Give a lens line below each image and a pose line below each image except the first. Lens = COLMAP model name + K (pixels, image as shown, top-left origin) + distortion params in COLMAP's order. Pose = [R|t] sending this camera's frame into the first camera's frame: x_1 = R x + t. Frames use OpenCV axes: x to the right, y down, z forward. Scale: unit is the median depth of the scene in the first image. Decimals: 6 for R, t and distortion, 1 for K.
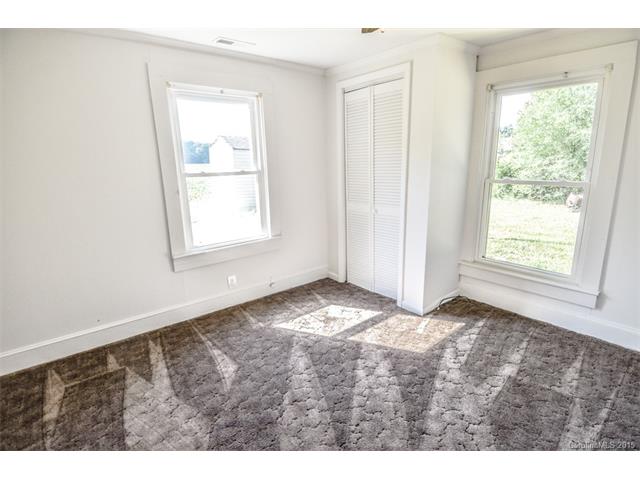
lens RADIAL K [[338.0, 0, 322.6], [0, 338.0, 239.5], [0, 0, 1]] dist [0.055170, -0.057637]
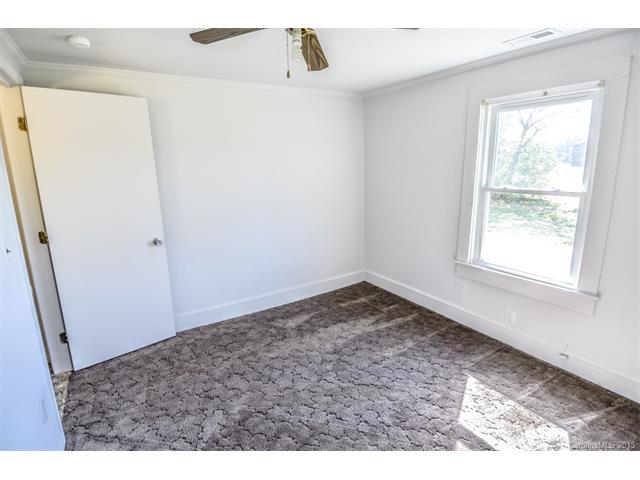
lens RADIAL K [[330.9, 0, 321.8], [0, 330.9, 239.2], [0, 0, 1]] dist [0.047924, -0.052744]
pose [[-0.127248, 0.243312, -0.961565, 0.668795], [-0.215205, 0.939580, 0.266227, -0.218043], [0.968243, 0.240810, -0.067197, 0.667319]]
